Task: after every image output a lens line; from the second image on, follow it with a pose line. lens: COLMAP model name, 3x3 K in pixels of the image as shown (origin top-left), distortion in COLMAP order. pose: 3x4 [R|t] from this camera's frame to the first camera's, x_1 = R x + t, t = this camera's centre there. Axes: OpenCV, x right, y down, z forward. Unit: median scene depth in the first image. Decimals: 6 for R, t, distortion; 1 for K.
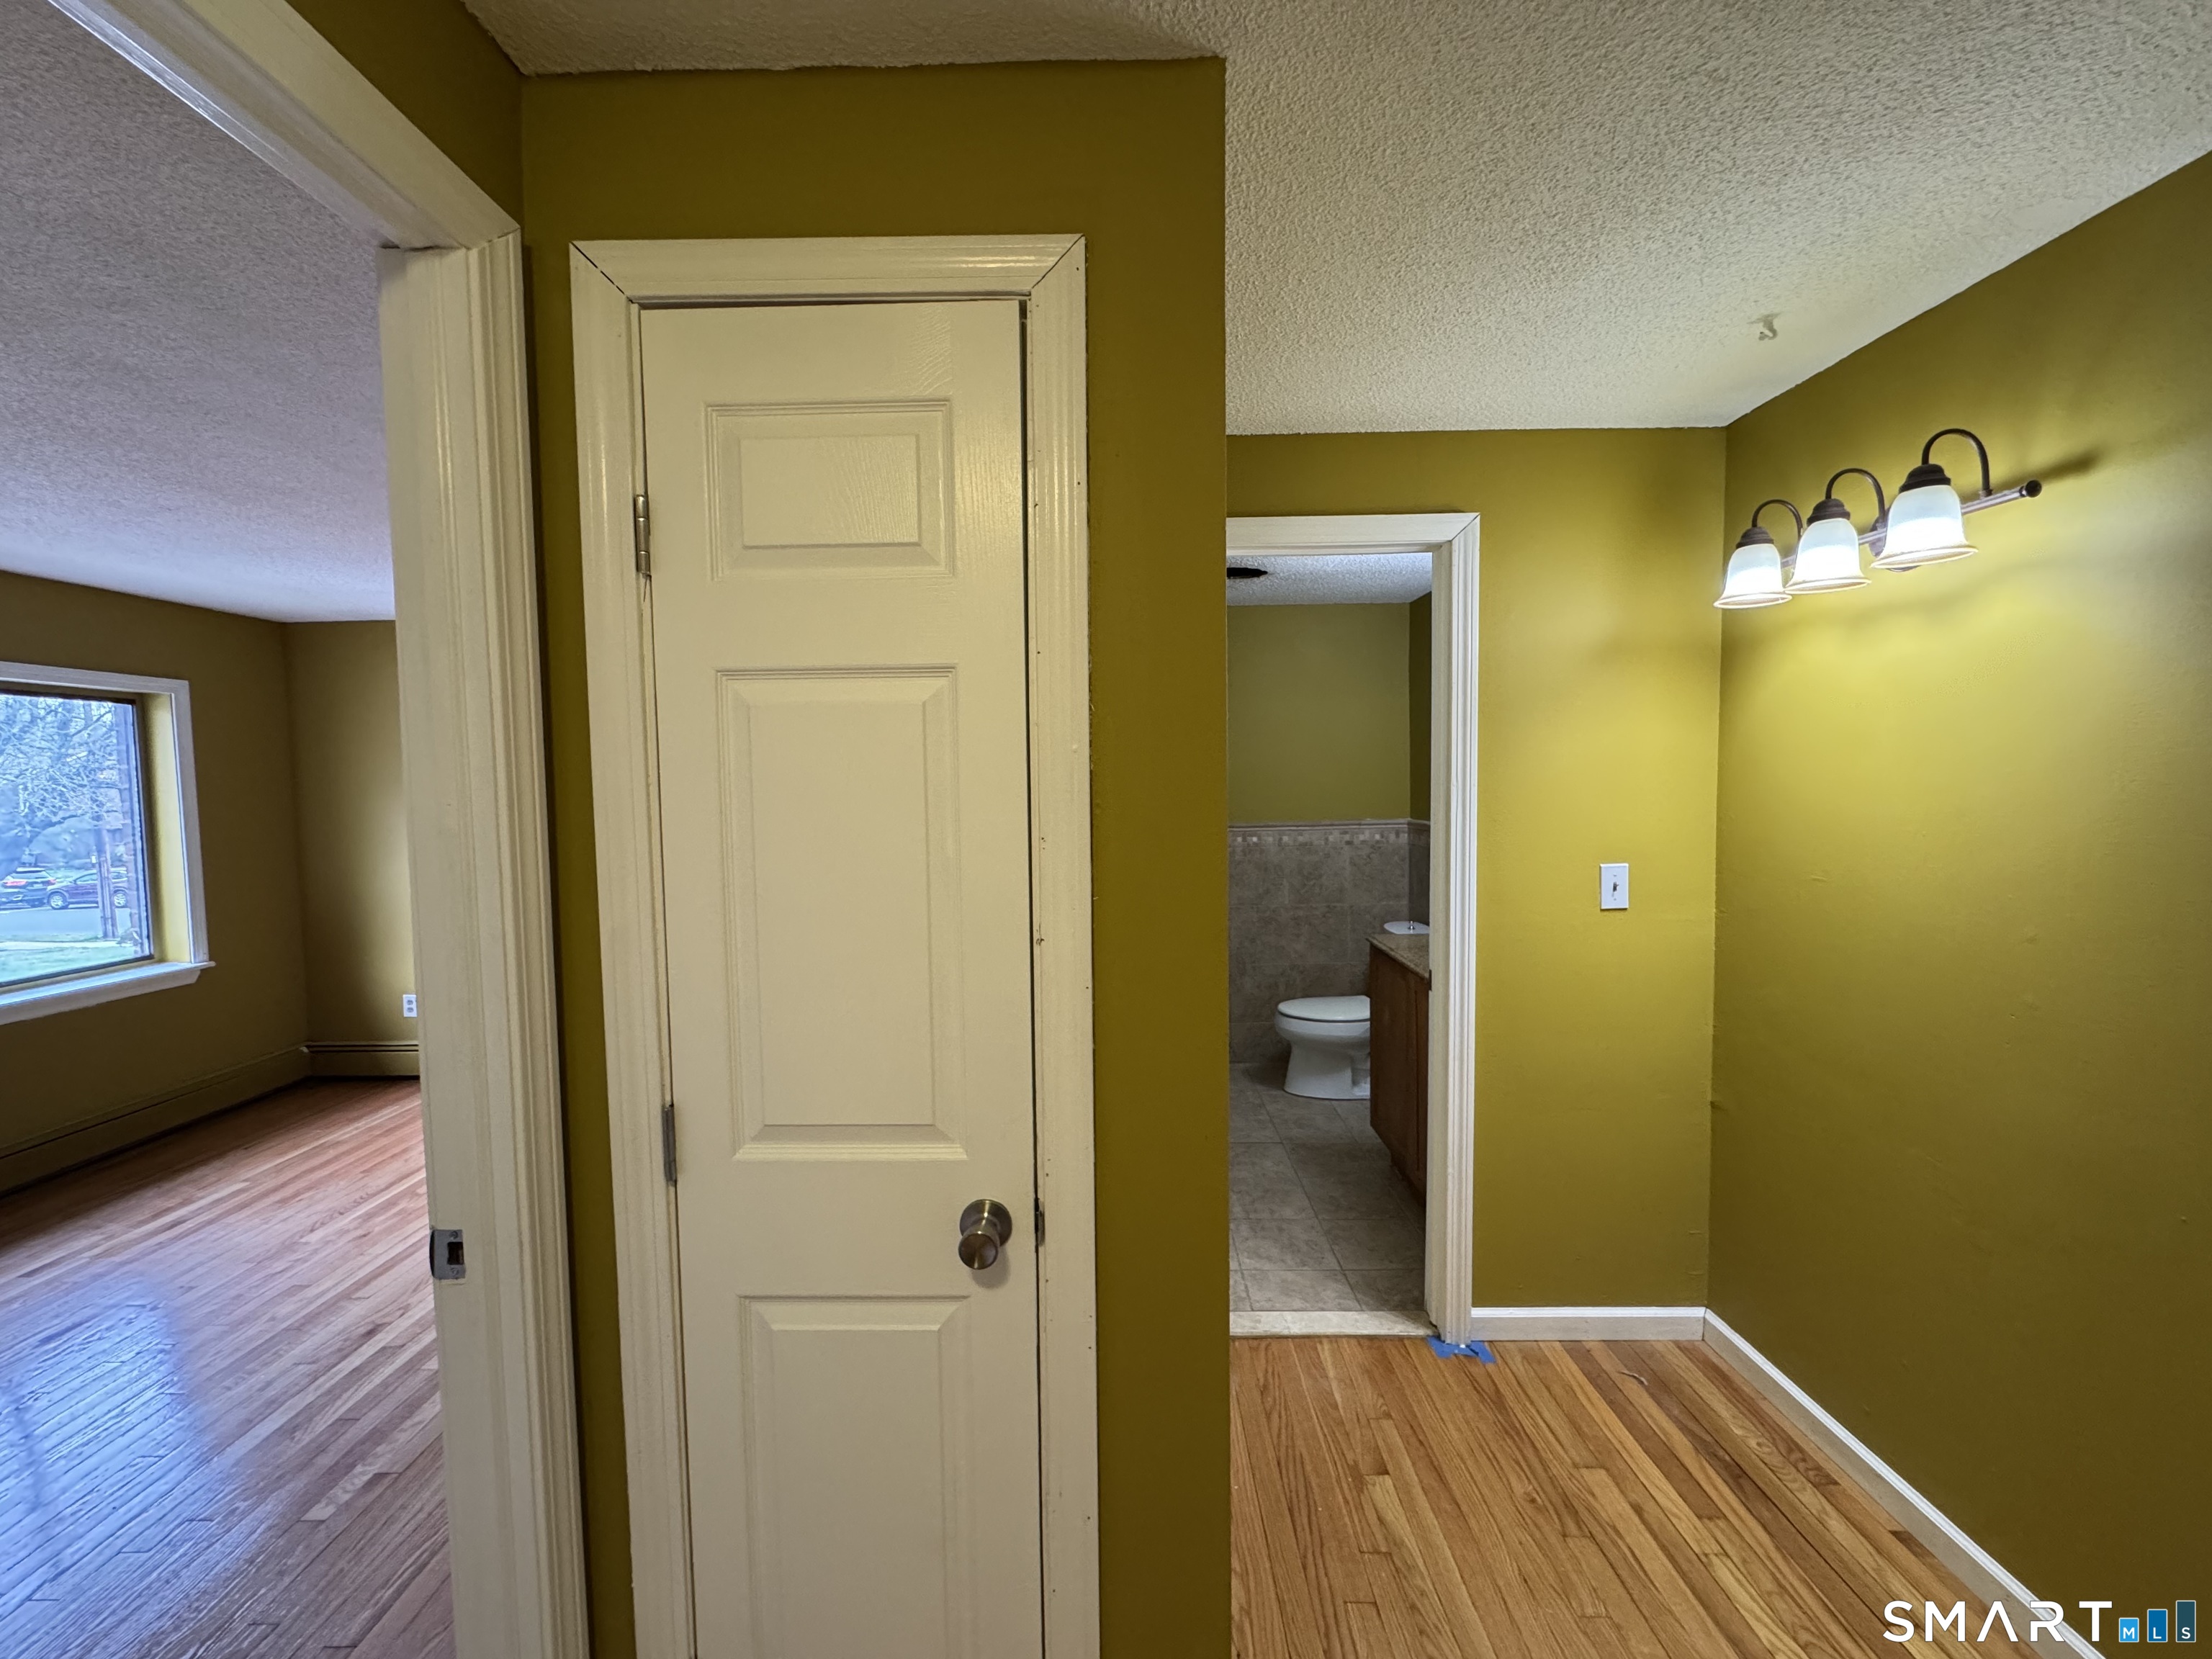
lens RADIAL K [[882.4, 0, 1103.5], [0, 882.4, 819.1], [0, 0, 1]] dist [-0.002719, 0.000281]
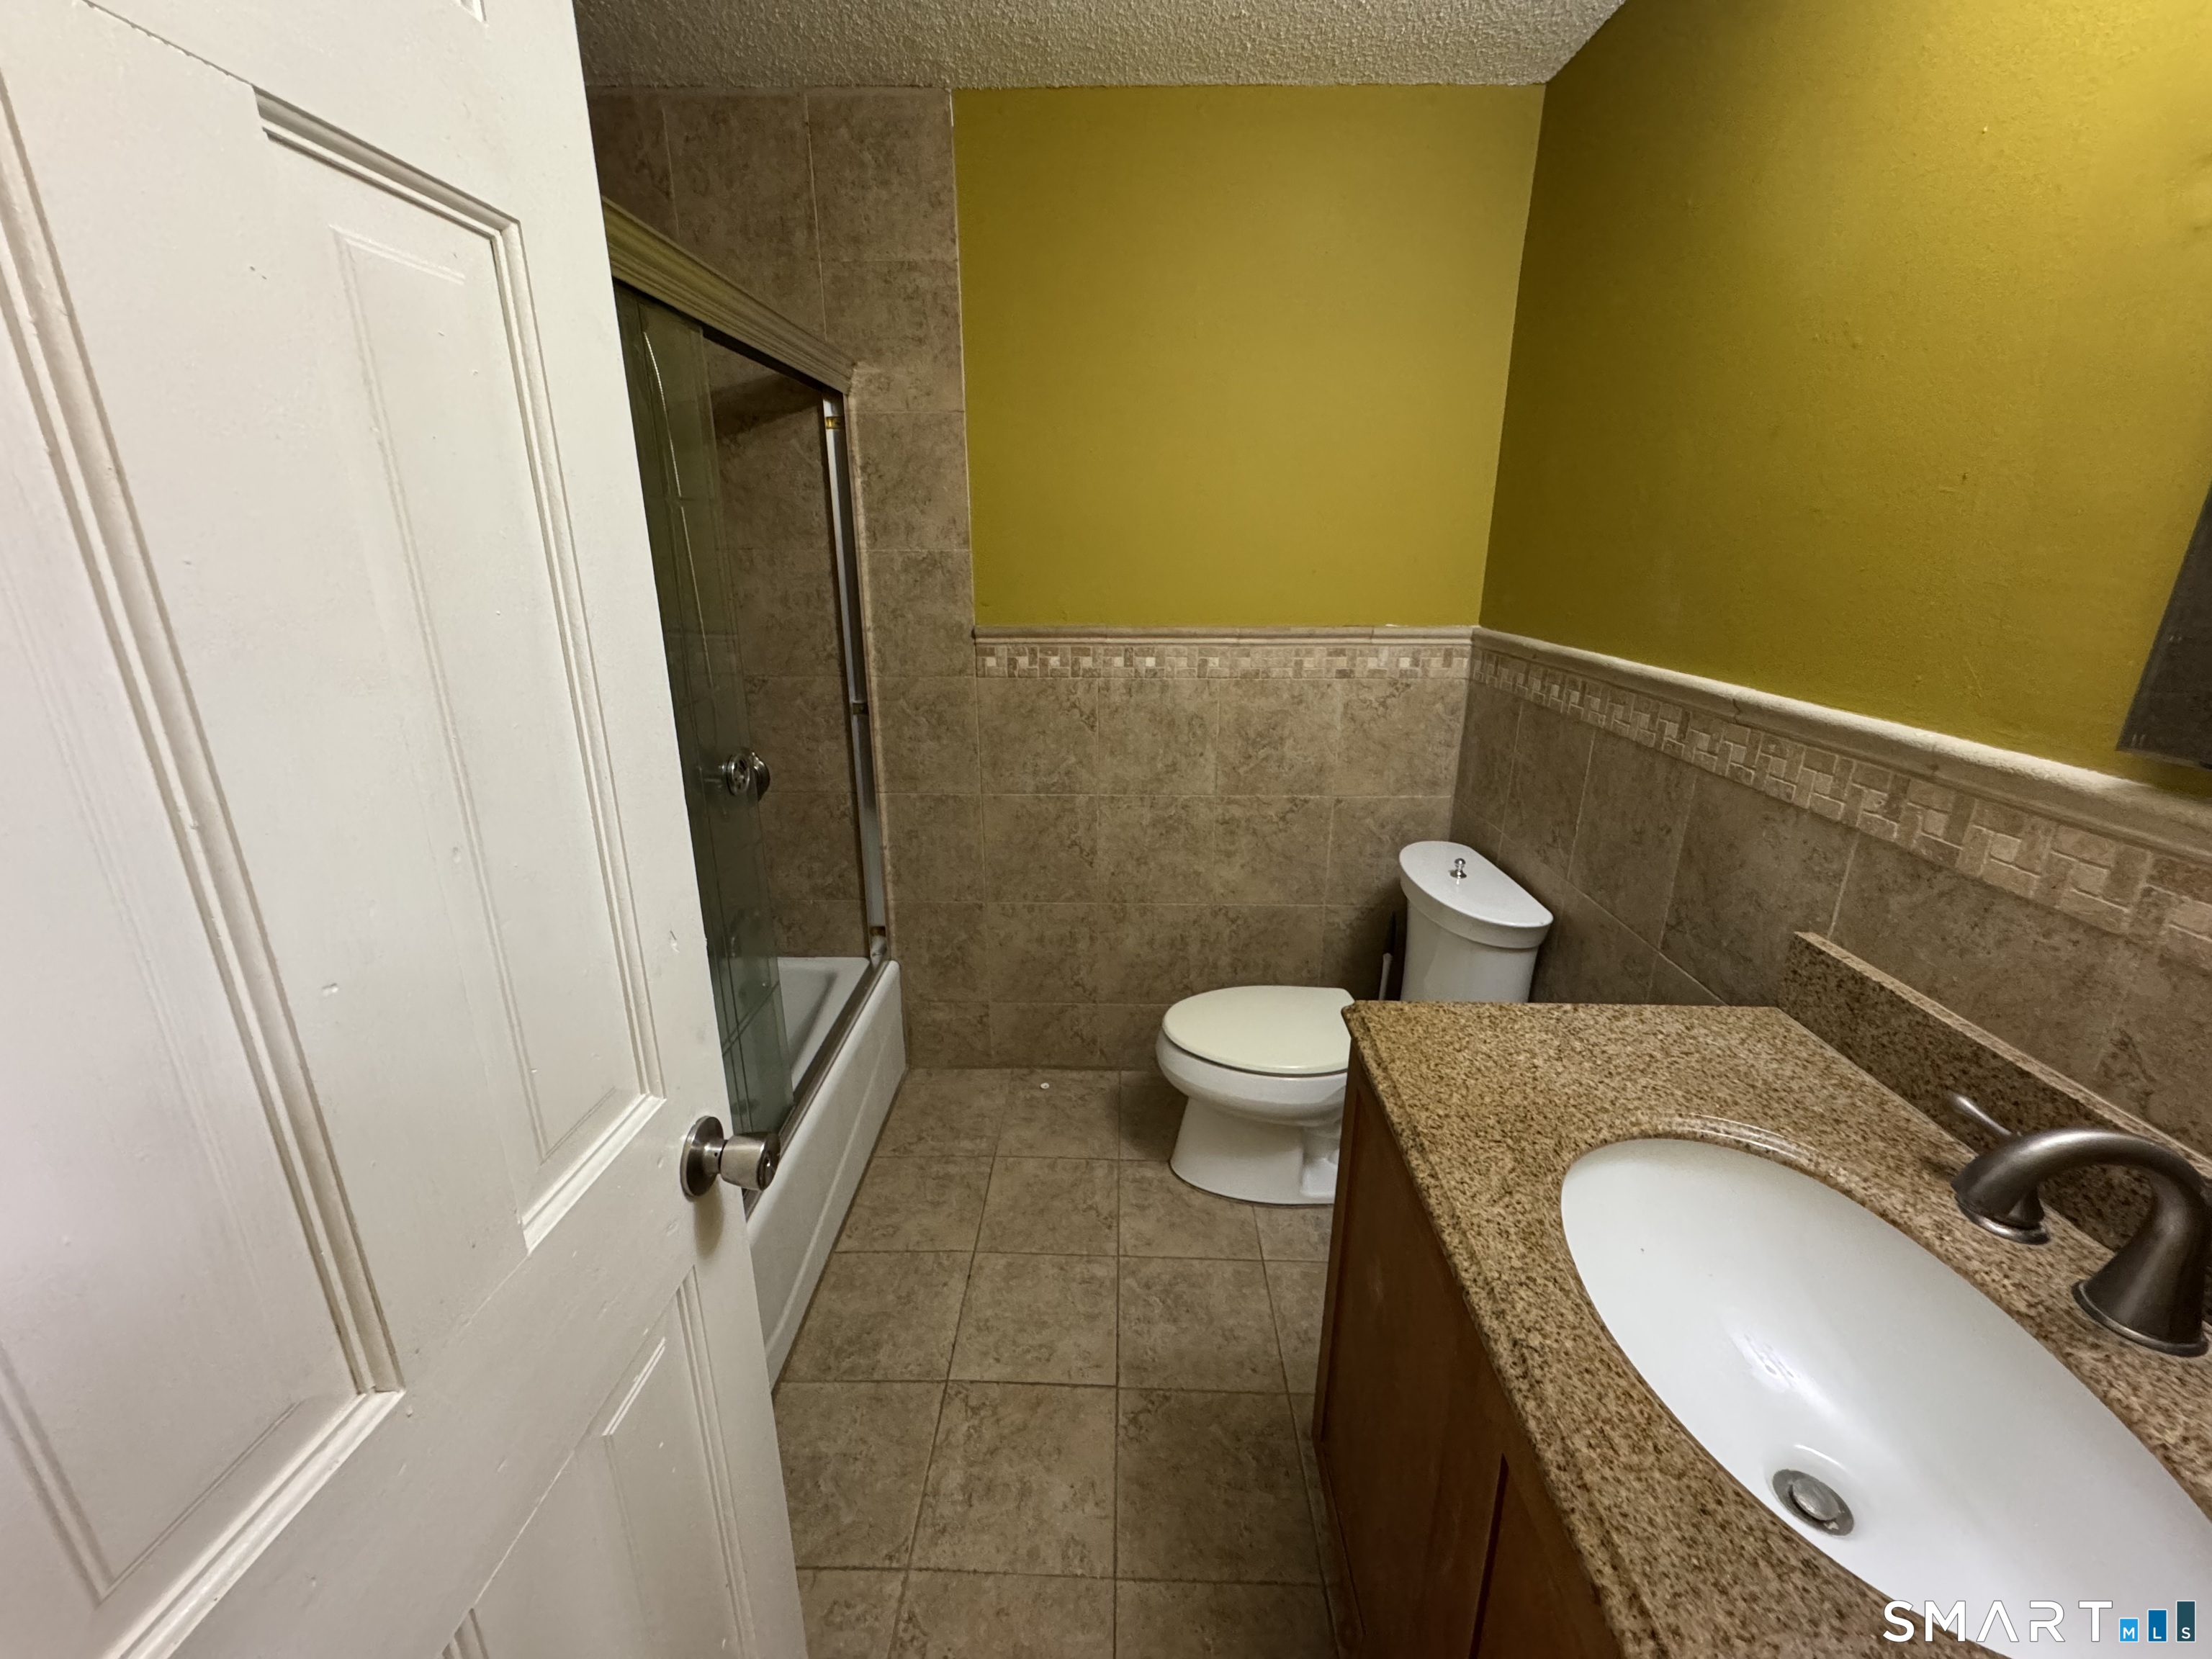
lens RADIAL K [[882.4, 0, 1105.6], [0, 882.4, 826.4], [0, 0, 1]] dist [-0.002719, 0.000281]
pose [[0.999666, 0.024778, -0.007384, 0.153169], [-0.022047, 0.966115, 0.257168, -0.013800], [0.013506, -0.256919, 0.966338, 0.510925]]
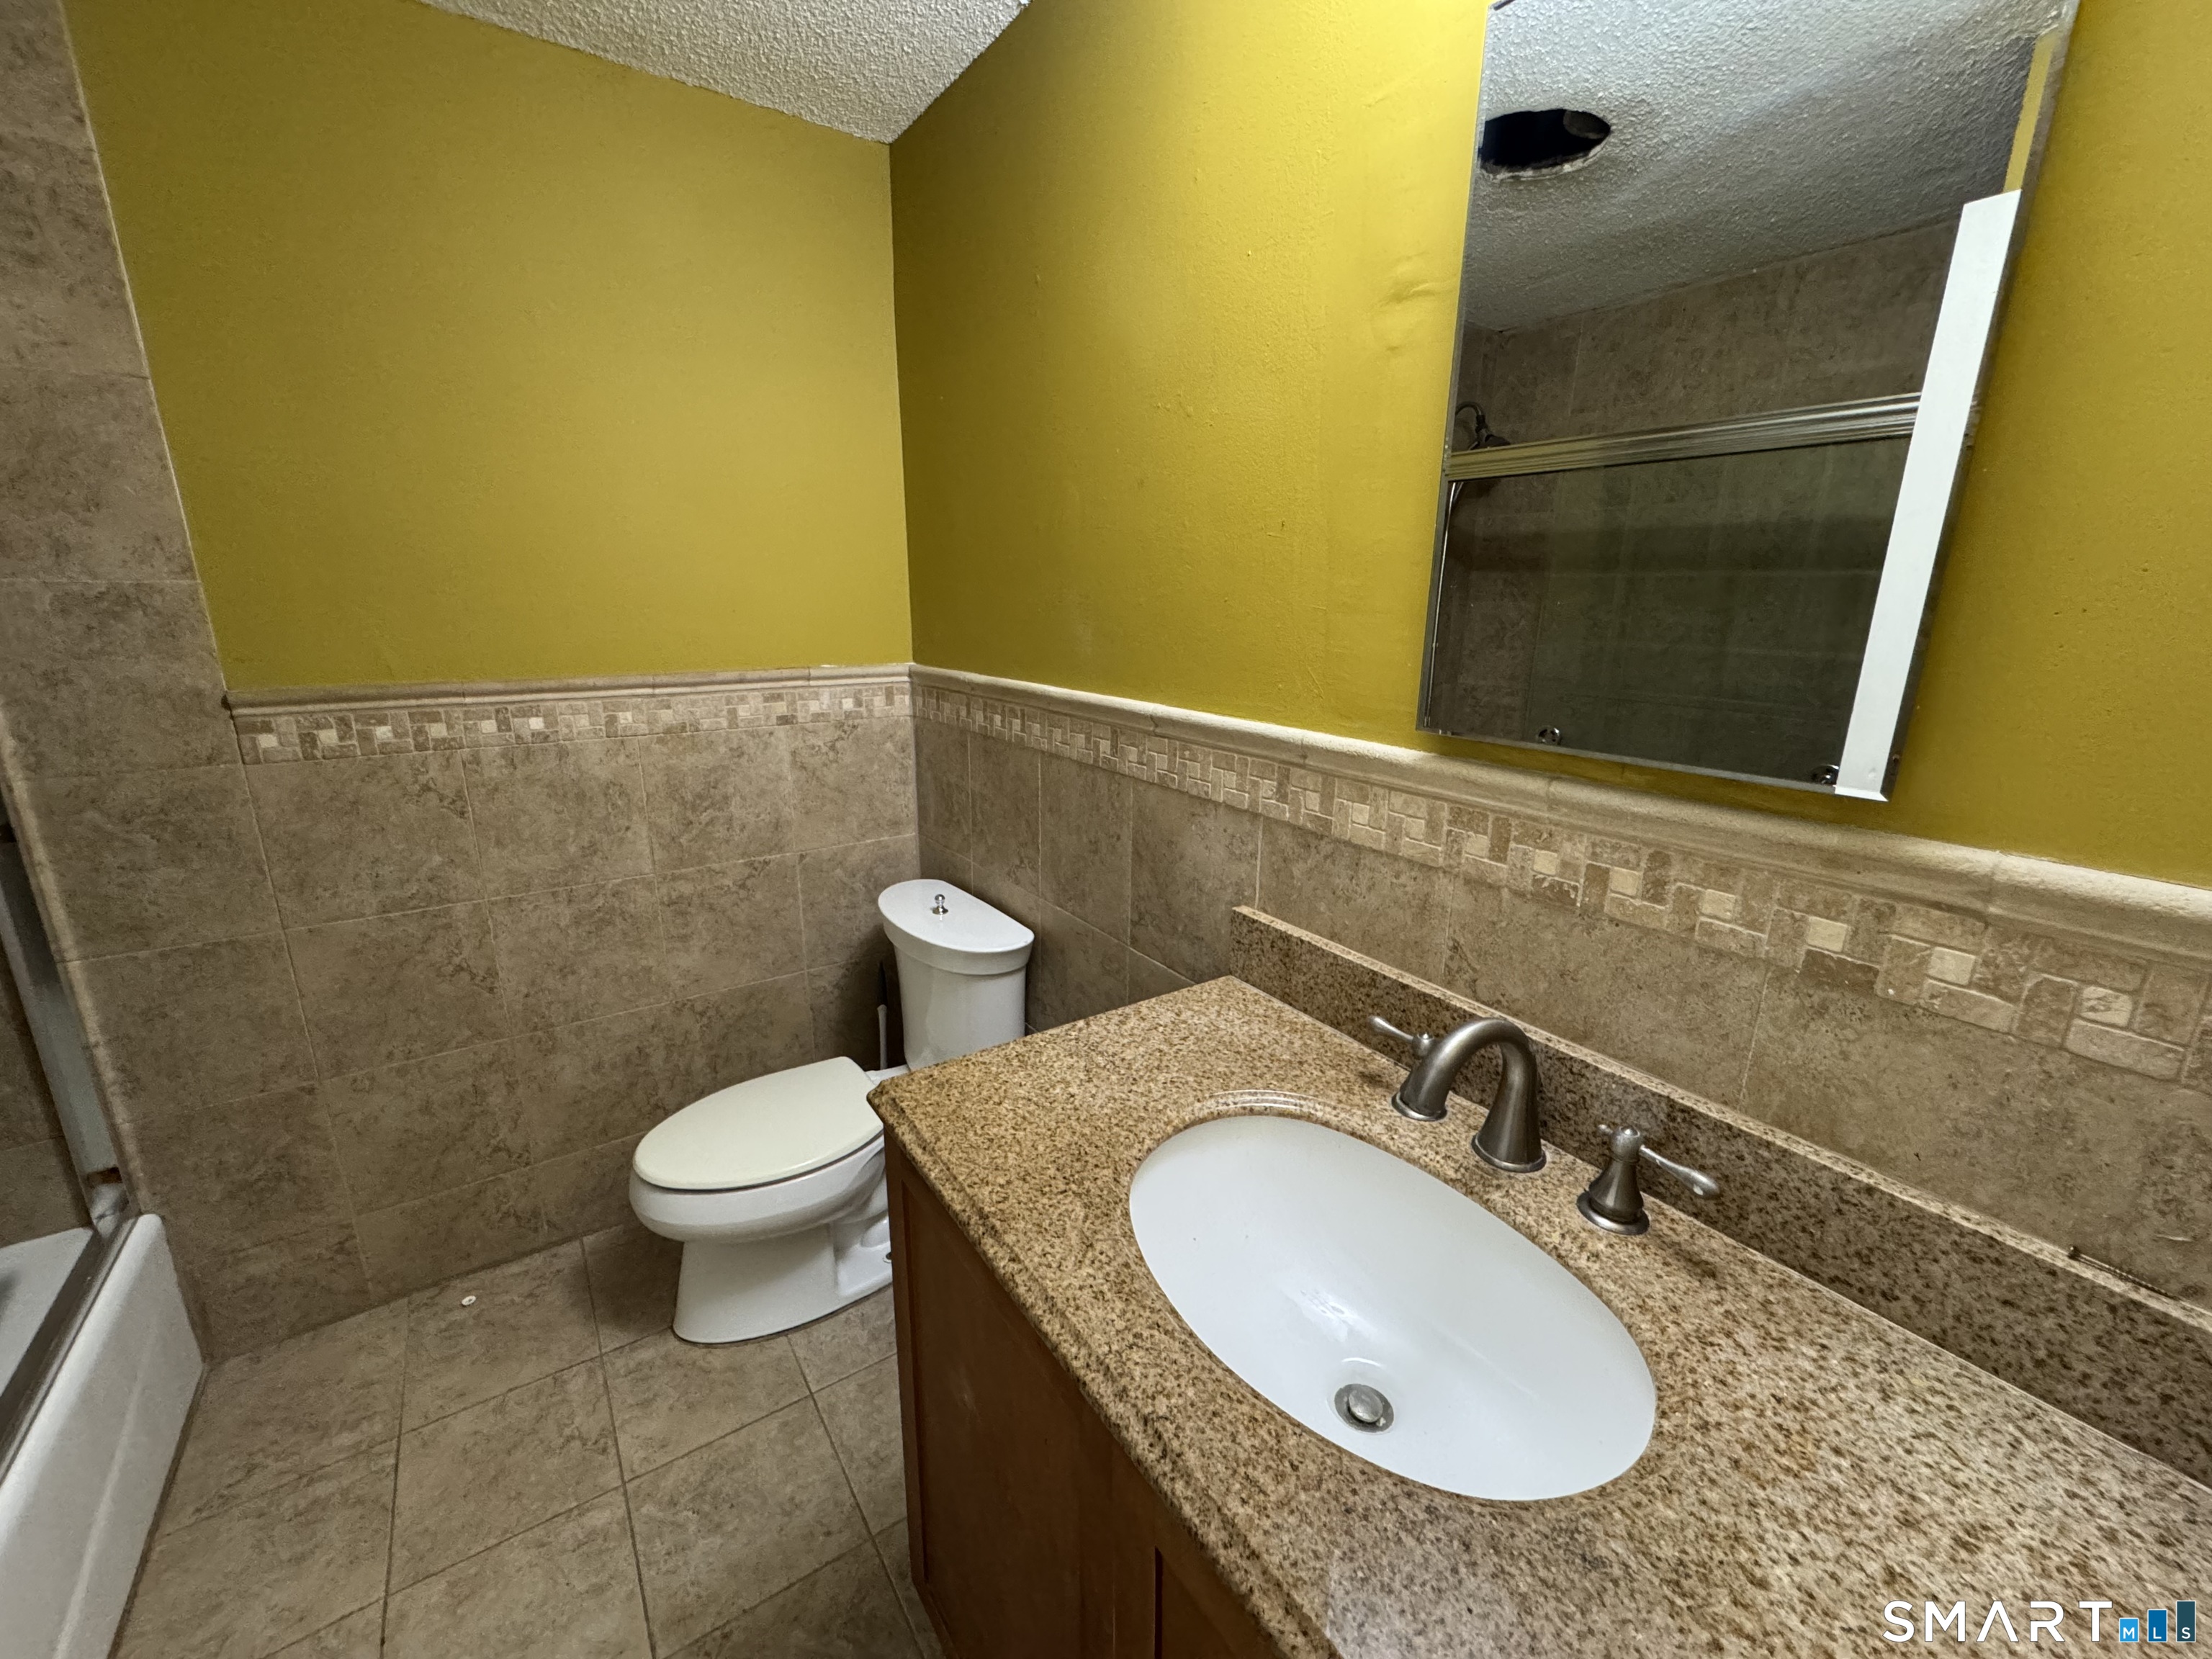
lens RADIAL K [[882.4, 0, 1105.2], [0, 882.4, 826.9], [0, 0, 1]] dist [-0.002719, 0.000281]
pose [[0.817166, -0.119961, 0.563782, 0.152349], [0.002921, 0.978953, 0.204067, -0.010711], [-0.576396, -0.165109, 0.800317, 0.542195]]
